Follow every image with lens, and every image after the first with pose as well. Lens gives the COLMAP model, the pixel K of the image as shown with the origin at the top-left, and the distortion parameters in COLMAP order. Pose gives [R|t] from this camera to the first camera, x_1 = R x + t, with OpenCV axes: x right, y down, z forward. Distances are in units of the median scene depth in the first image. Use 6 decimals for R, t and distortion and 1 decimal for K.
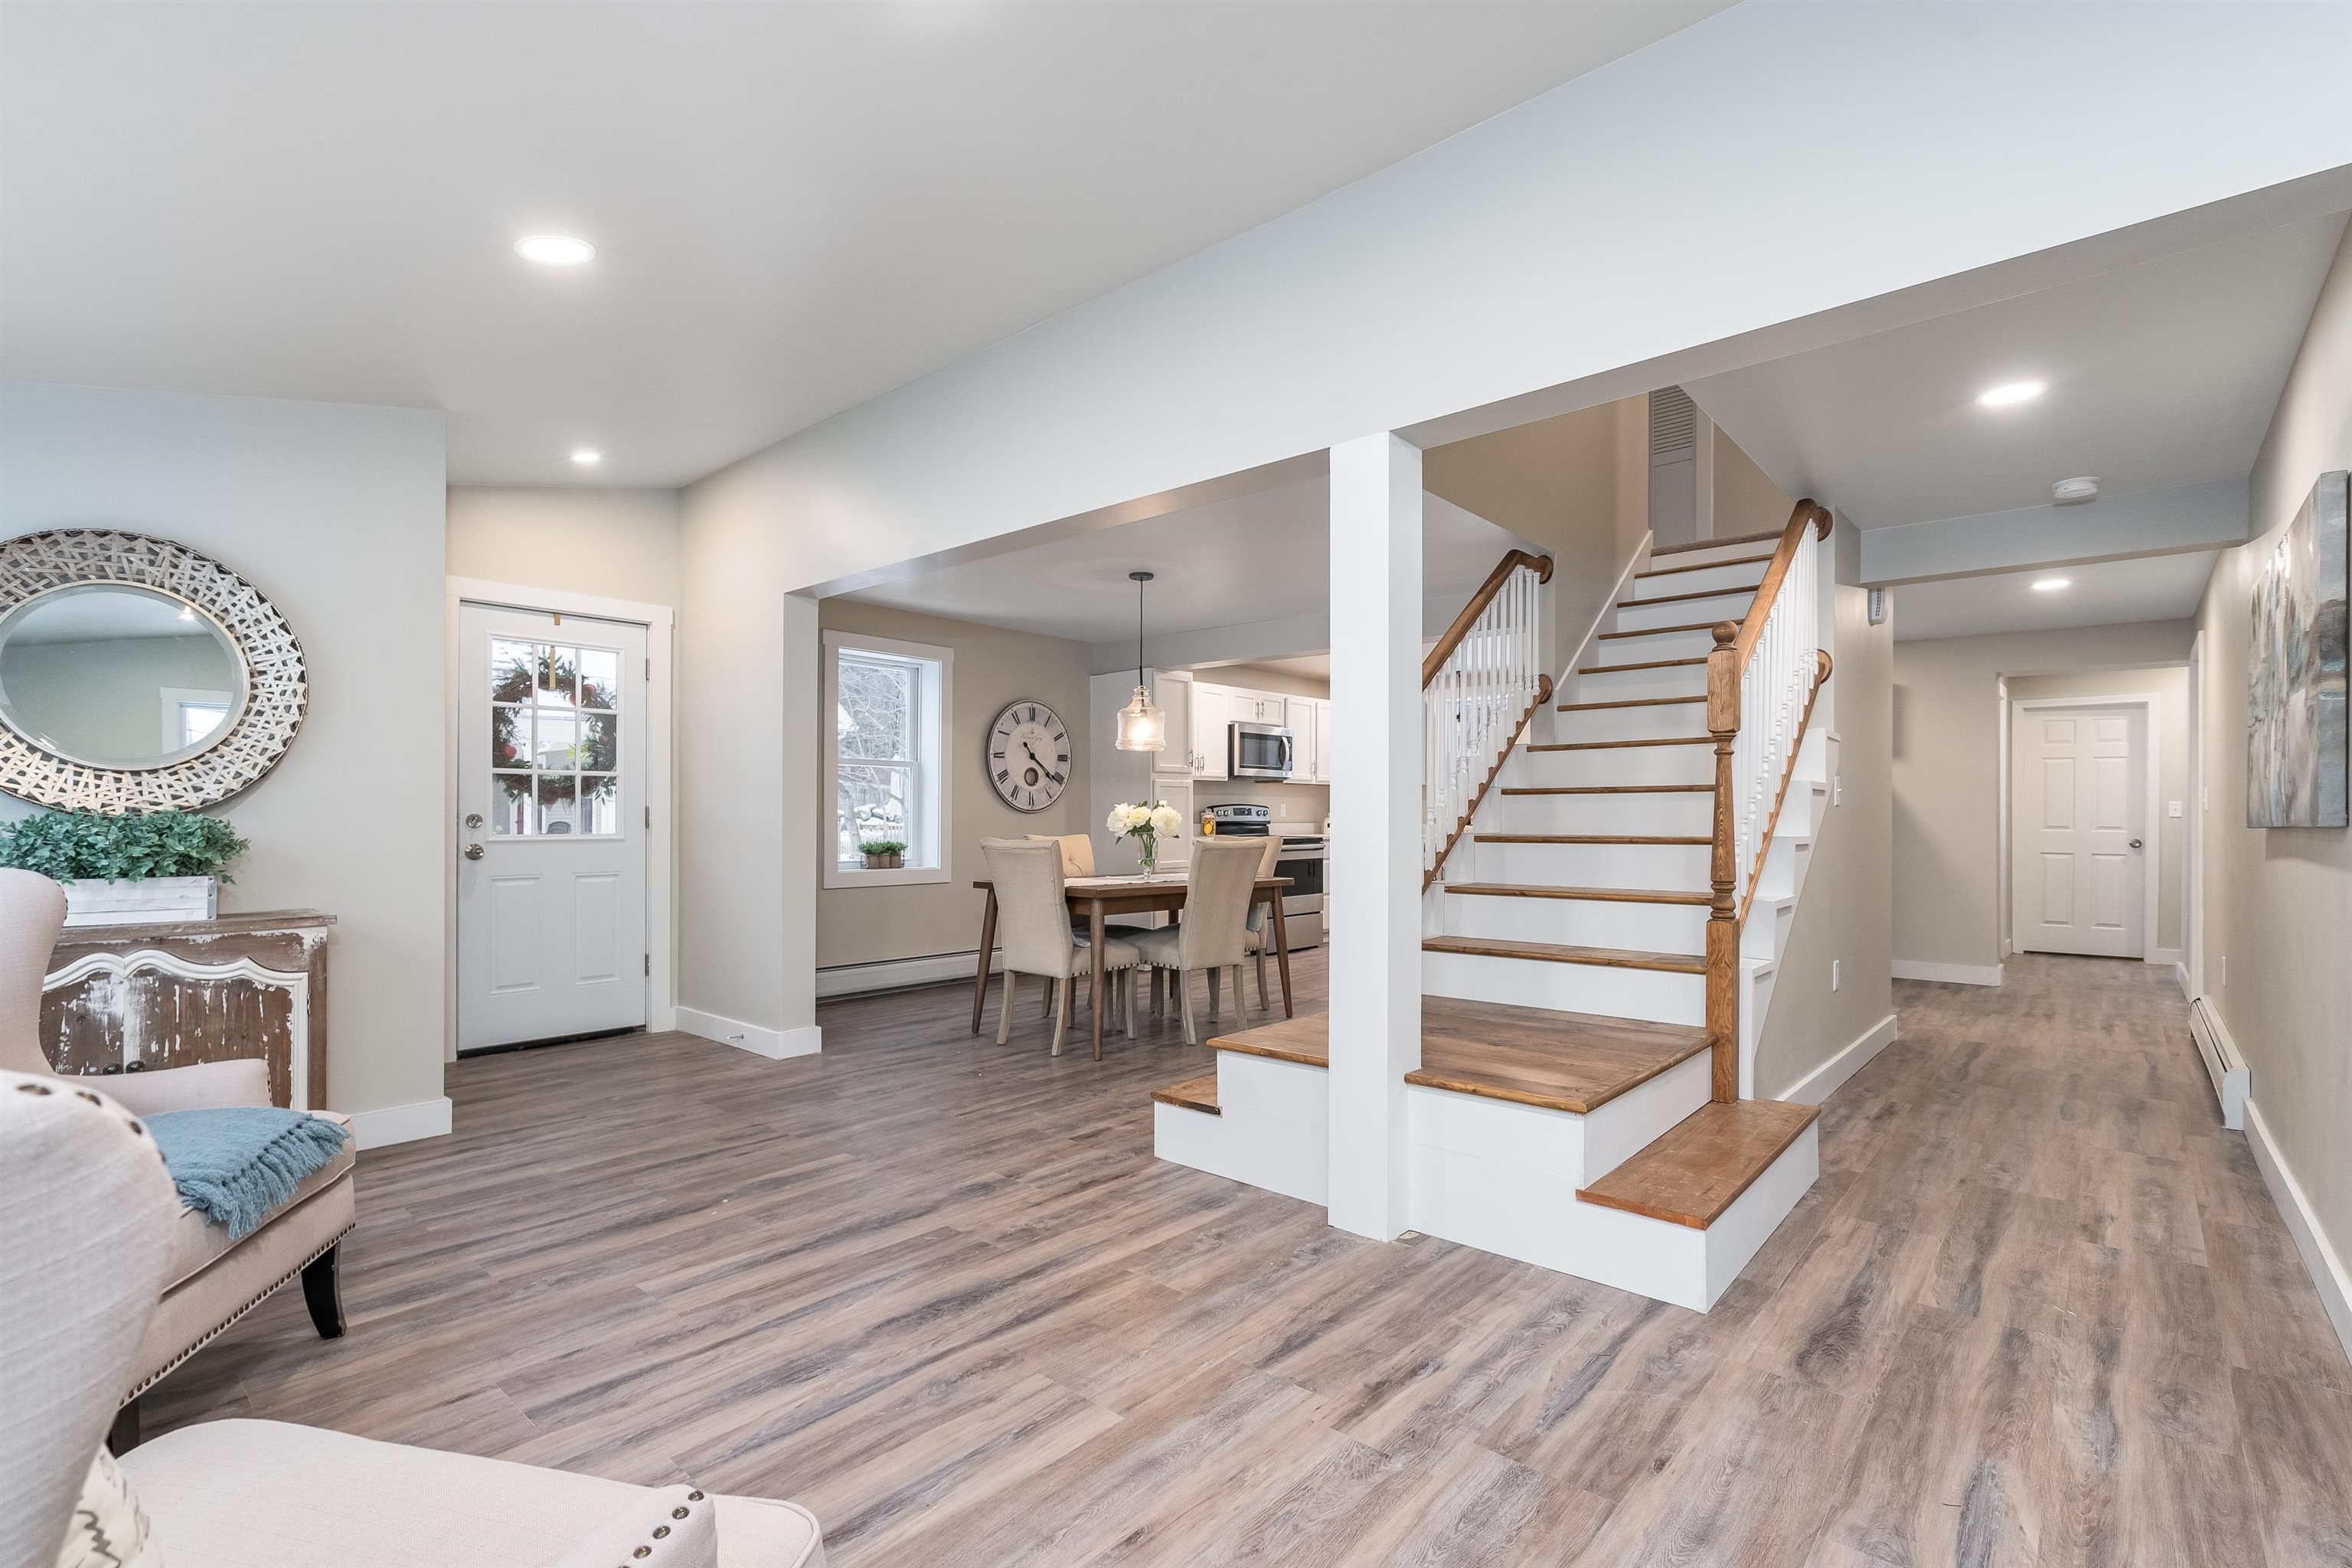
lens RADIAL K [[1062.6, 0, 1188.0], [0, 1062.6, 814.1], [0, 0, 1]] dist [0.002603, 0.000341]
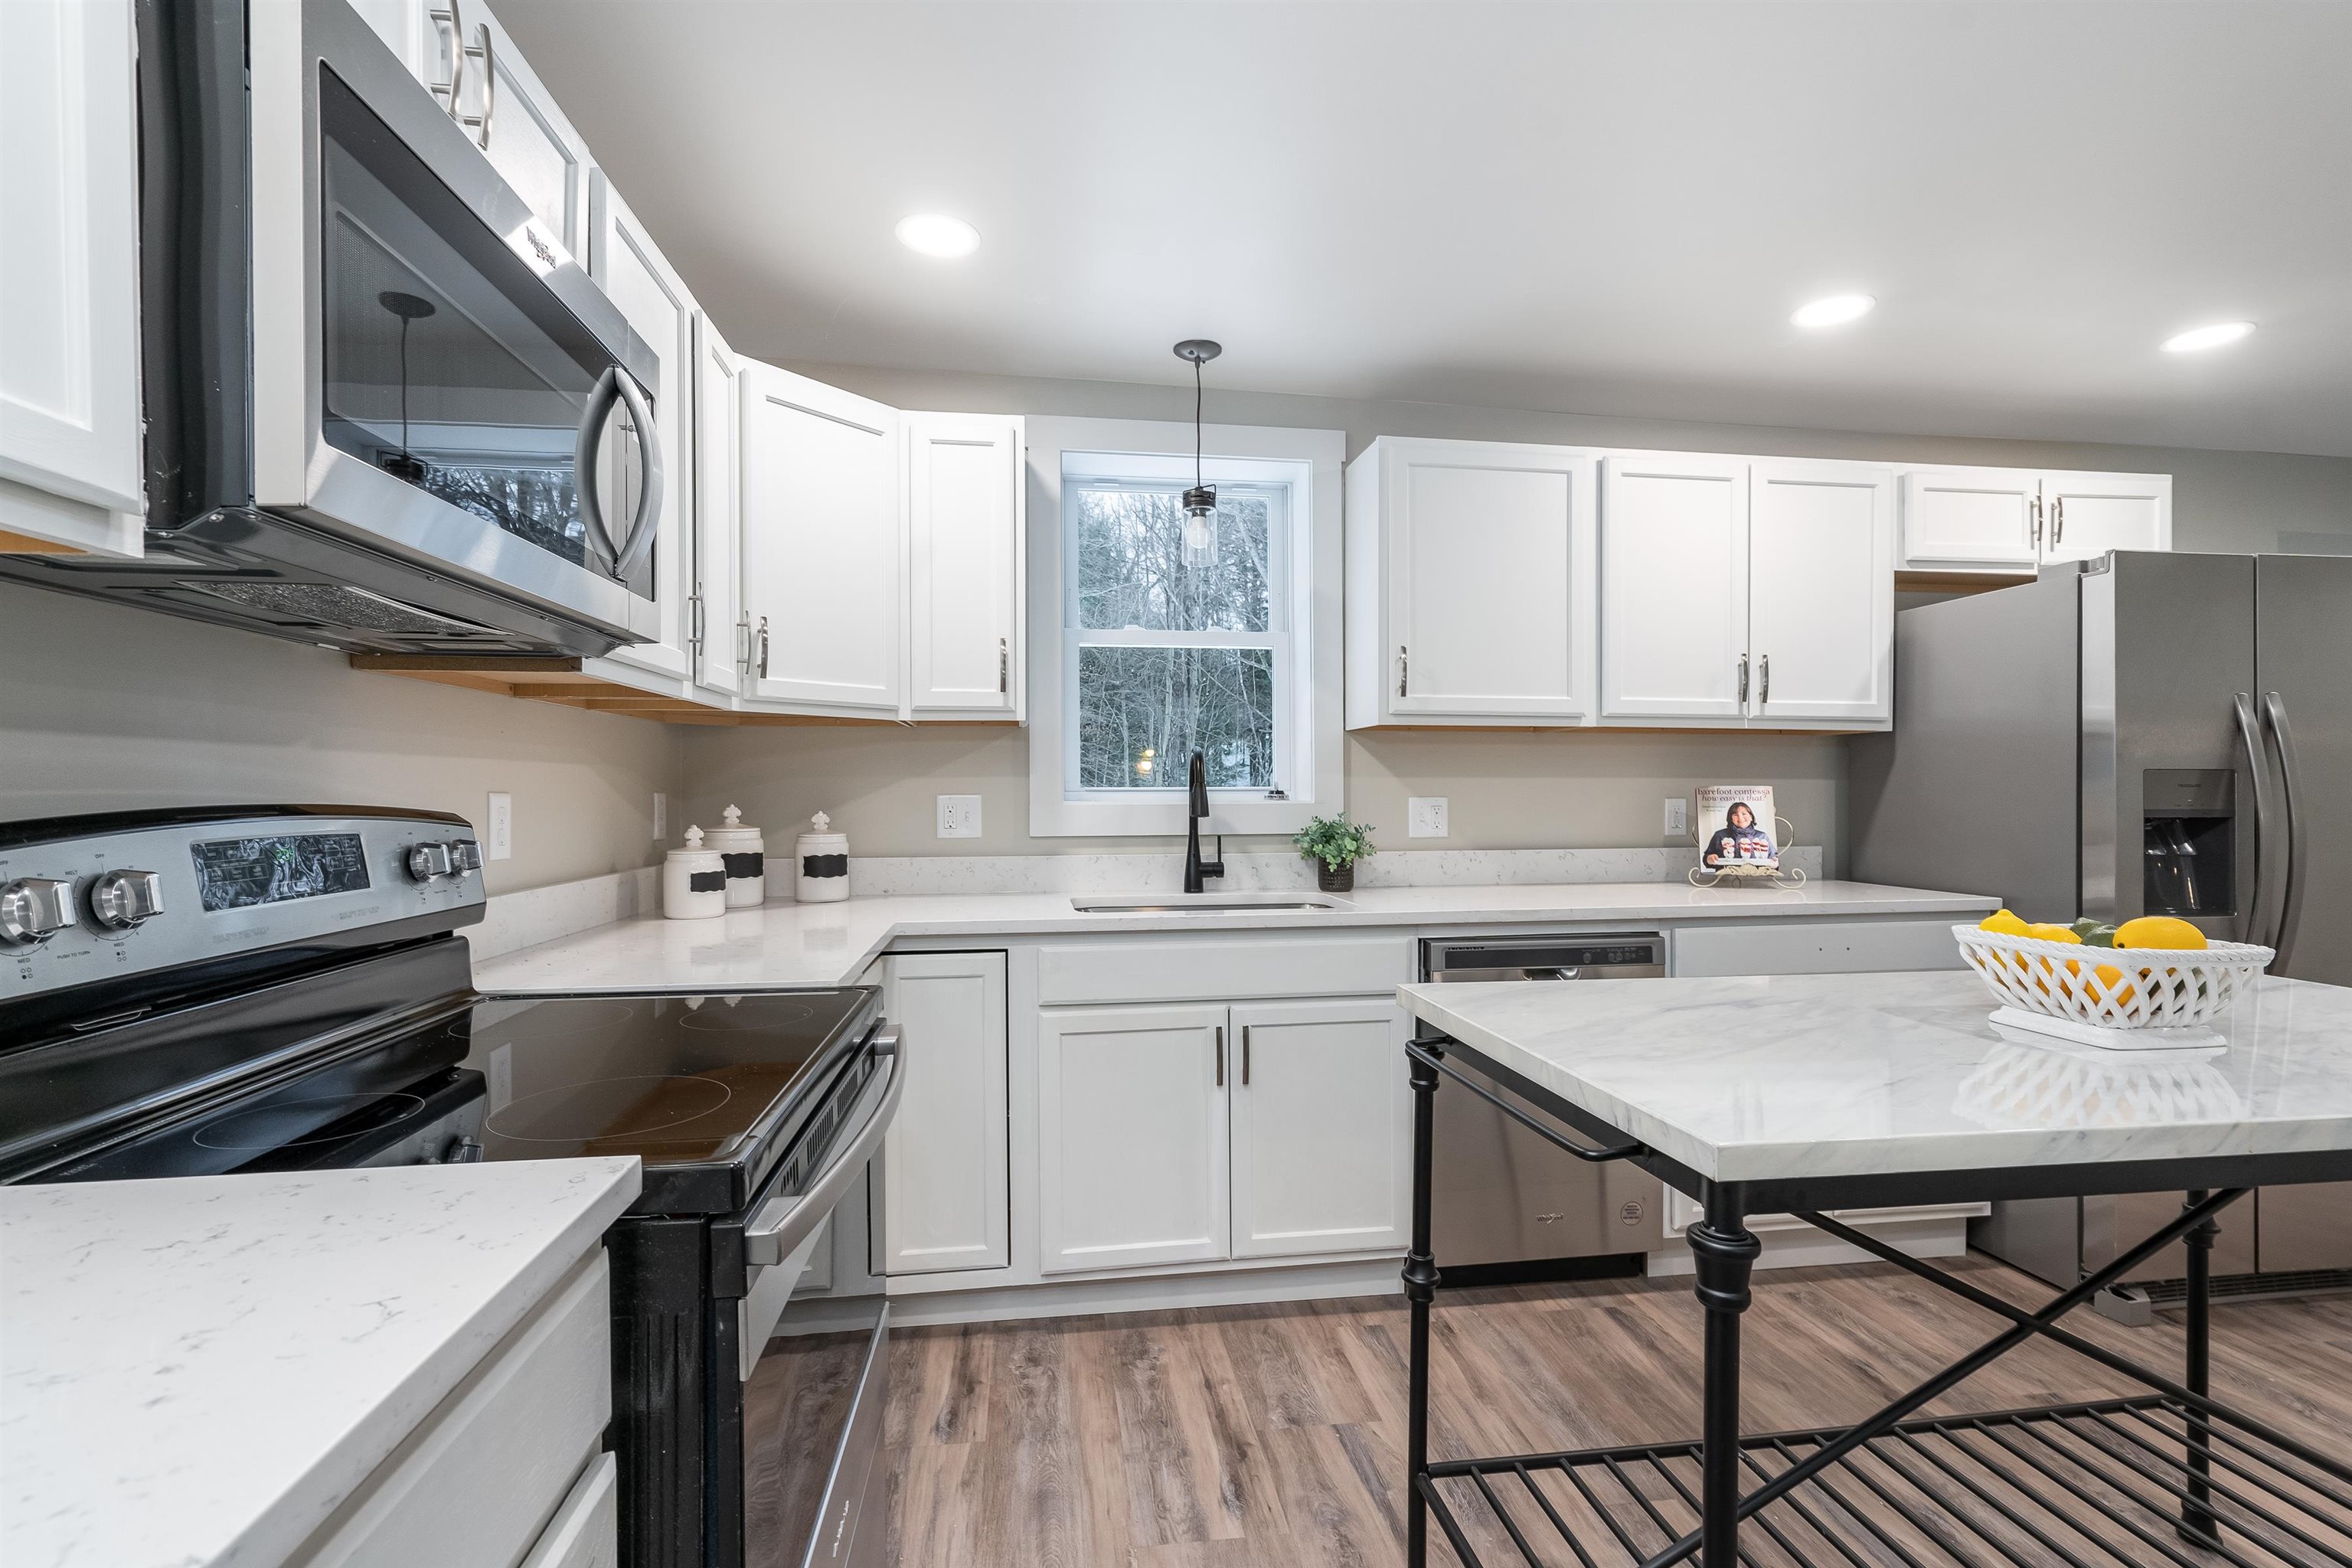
lens RADIAL K [[1062.6, 0, 1188.0], [0, 1062.6, 814.1], [0, 0, 1]] dist [0.002603, 0.000341]
pose [[0.651910, -0.023324, 0.757938, 0.046194], [0.004420, 0.999627, 0.026959, -0.021114], [-0.758284, -0.014225, 0.651769, 1.510056]]
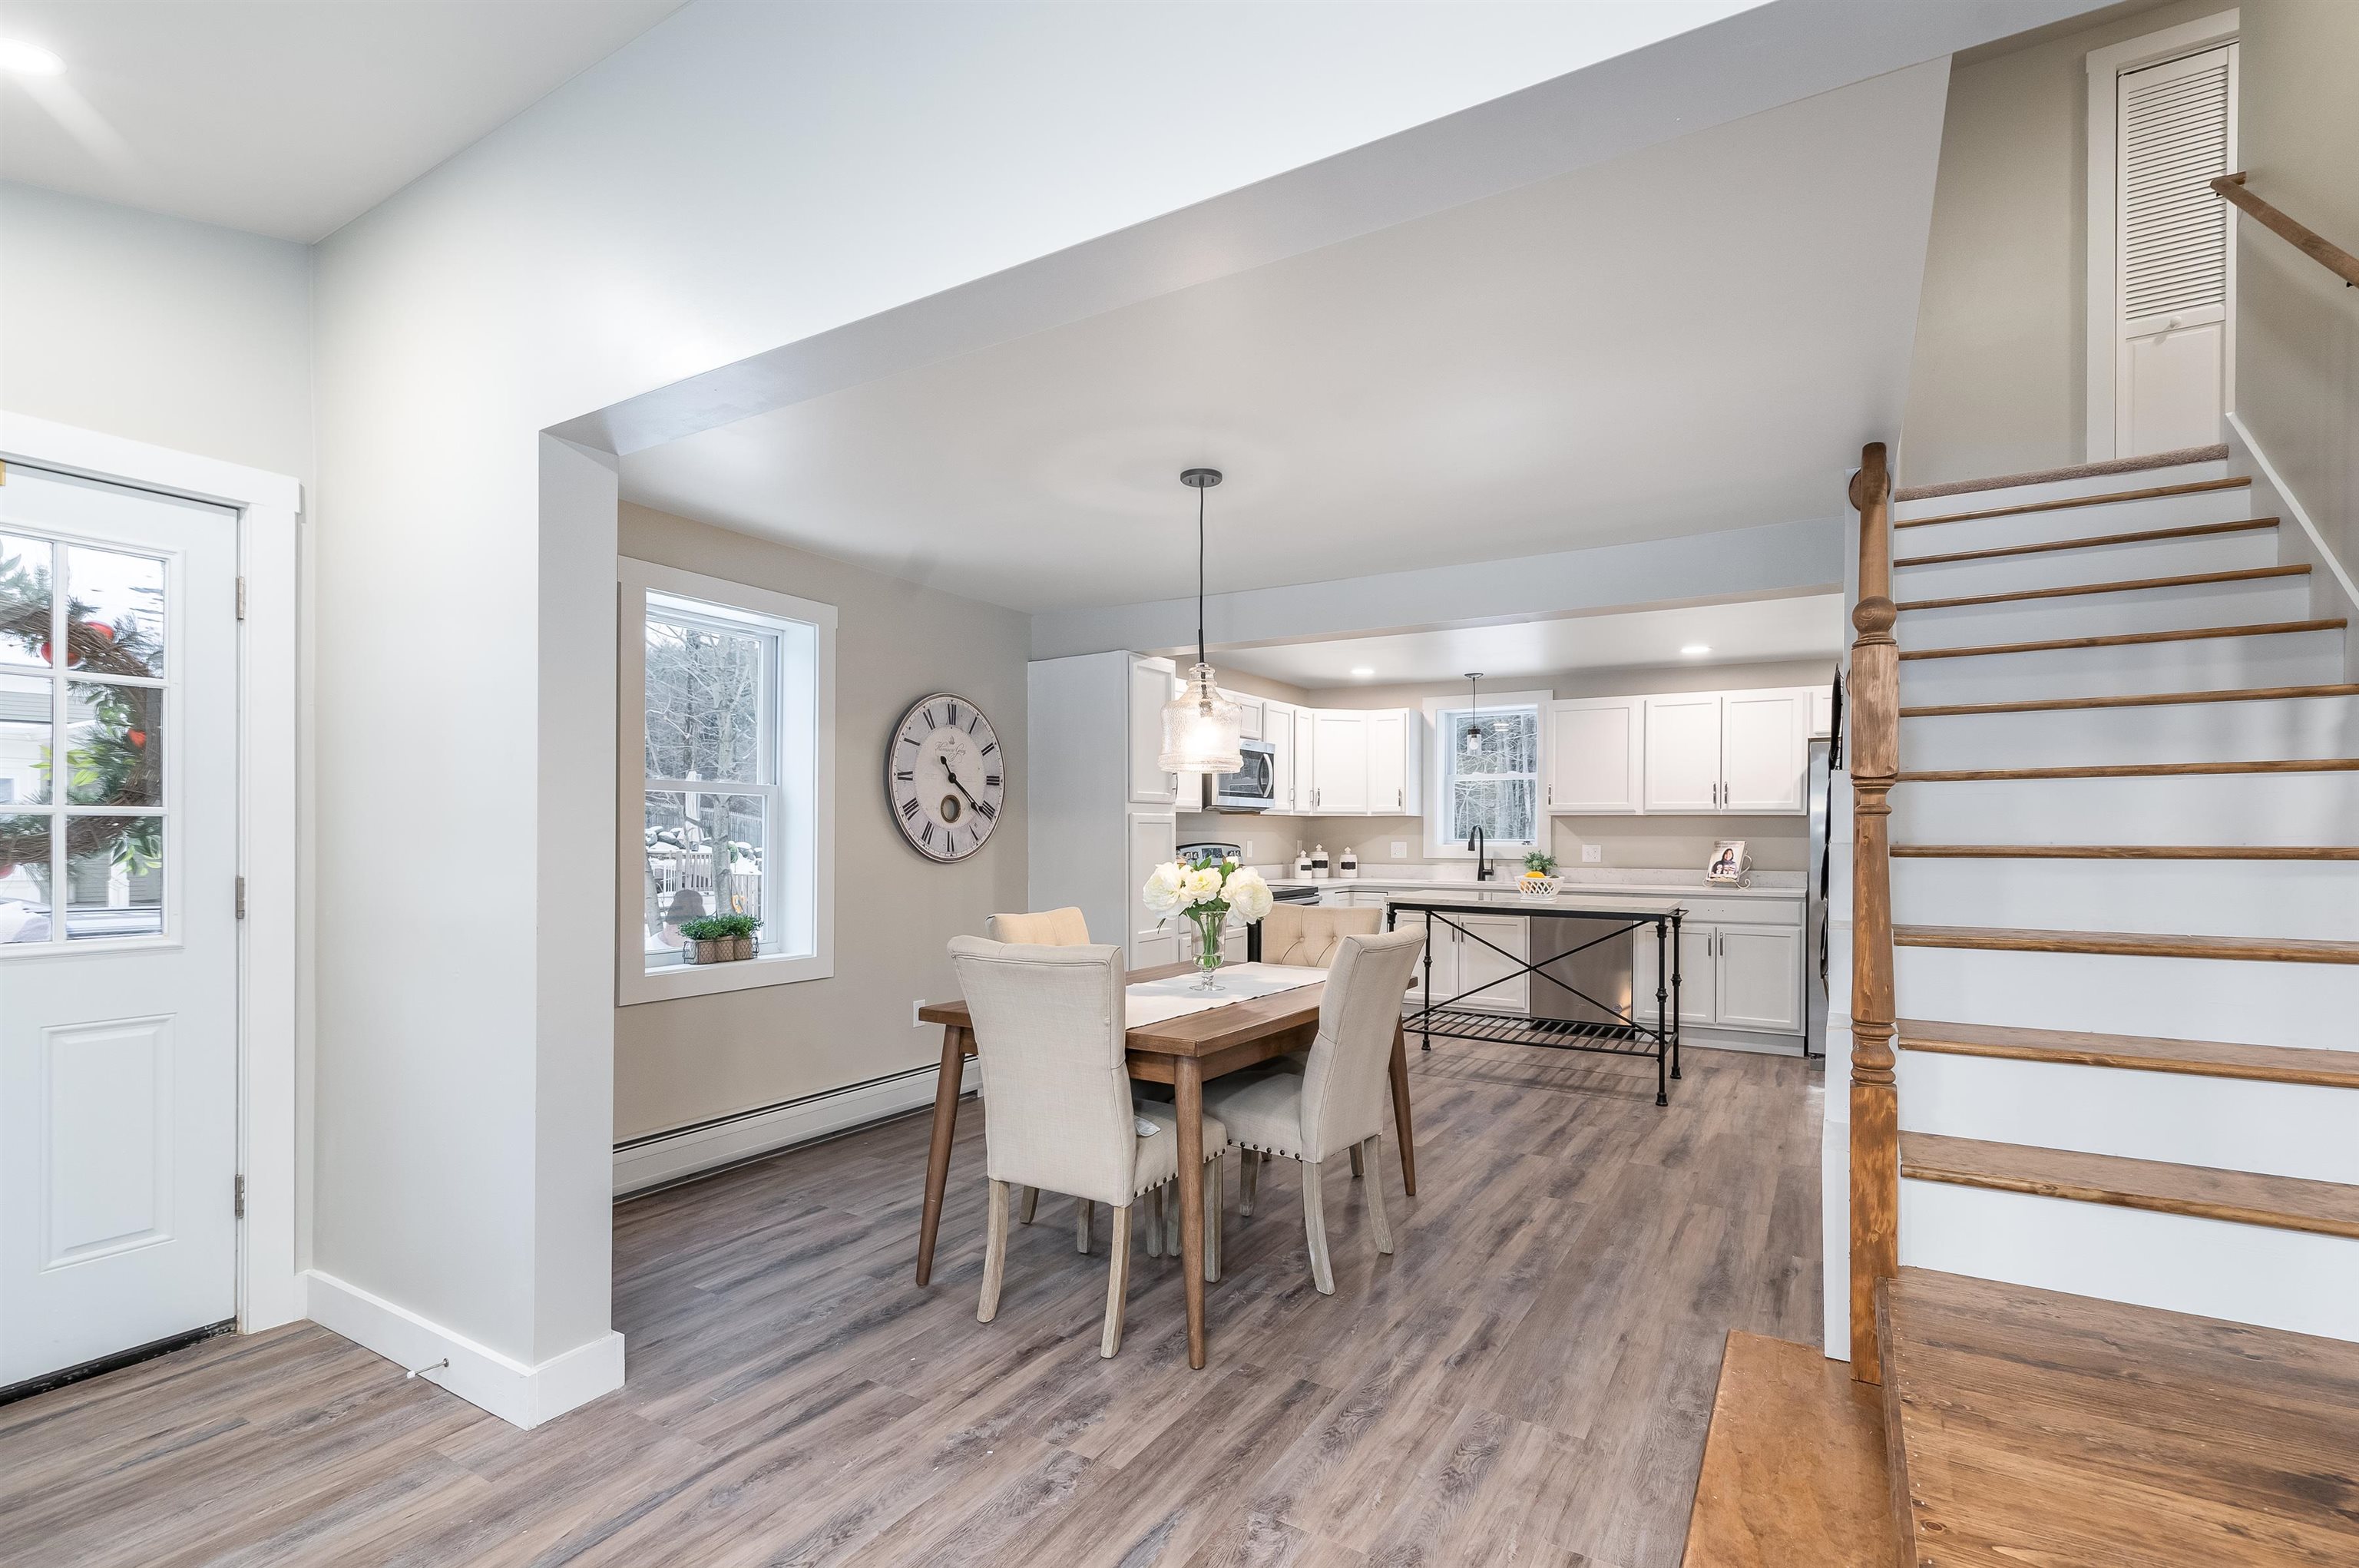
lens RADIAL K [[1078.8, 0, 1195.7], [0, 1078.8, 838.5], [0, 0, 1]] dist [0.003078, 0.000300]
pose [[0.984589, -0.001074, 0.174882, -0.168711], [0.000291, 0.999990, 0.004503, -0.028675], [-0.174885, -0.004383, 0.984579, 0.454559]]
